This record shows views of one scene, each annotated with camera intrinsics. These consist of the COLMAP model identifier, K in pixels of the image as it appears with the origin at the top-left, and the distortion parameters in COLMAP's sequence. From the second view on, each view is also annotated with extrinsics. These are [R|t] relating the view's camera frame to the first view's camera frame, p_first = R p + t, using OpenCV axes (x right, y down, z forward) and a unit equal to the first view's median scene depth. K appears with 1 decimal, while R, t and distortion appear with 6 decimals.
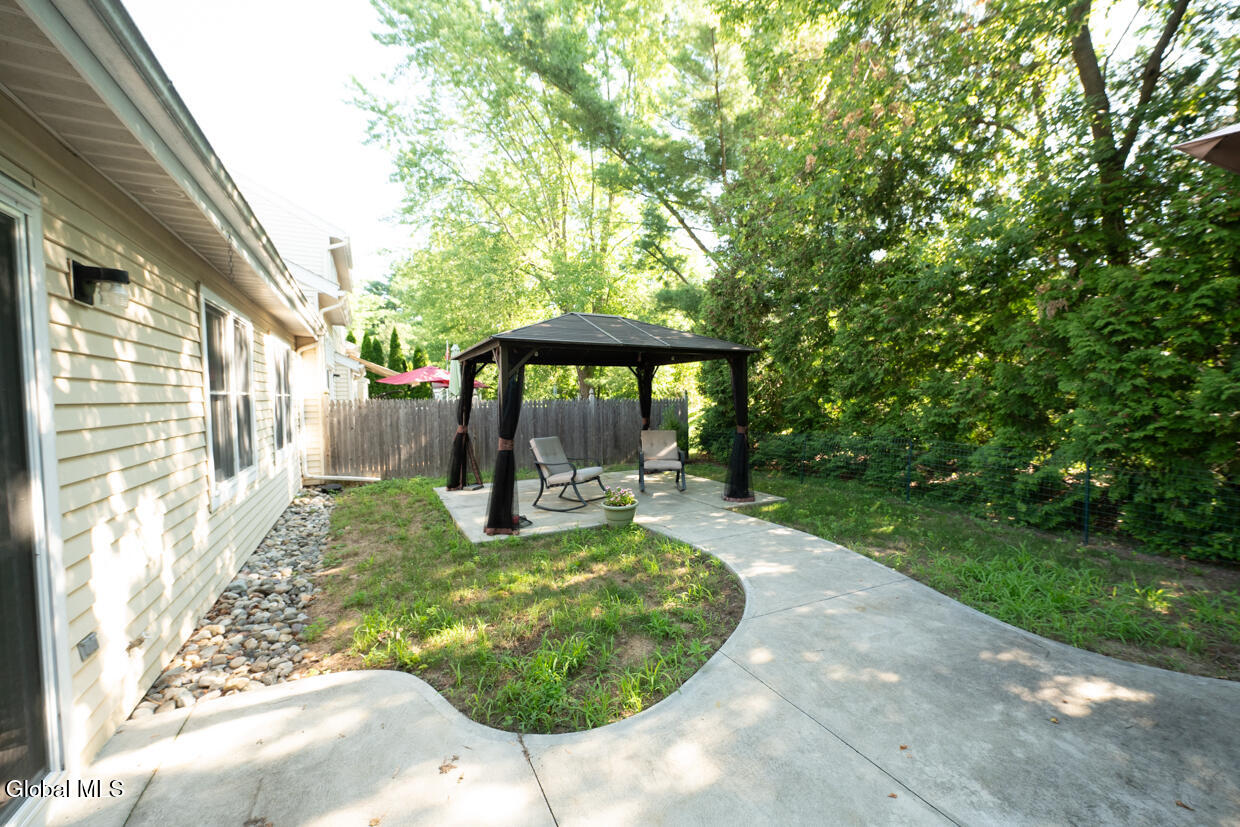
lens RADIAL K [[483.2, 0, 617.9], [0, 483.2, 406.0], [0, 0, 1]] dist [0.000289, -0.000101]
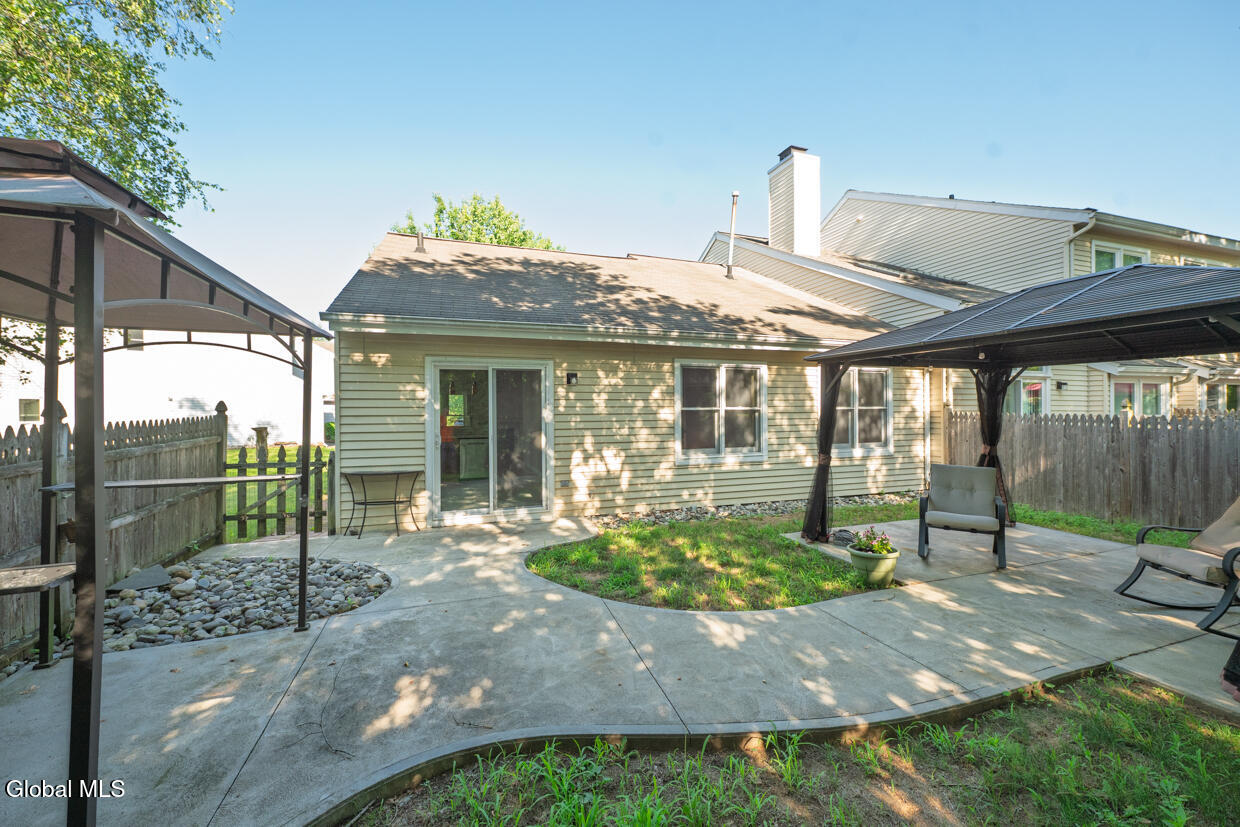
lens RADIAL K [[483.2, 0, 617.9], [0, 483.2, 406.0], [0, 0, 1]] dist [0.000289, -0.000101]
pose [[-0.148742, 0.002157, -0.988874, 1.686535], [-0.014385, 0.999887, 0.004345, -0.062456], [0.988771, 0.014871, -0.148694, 1.391864]]
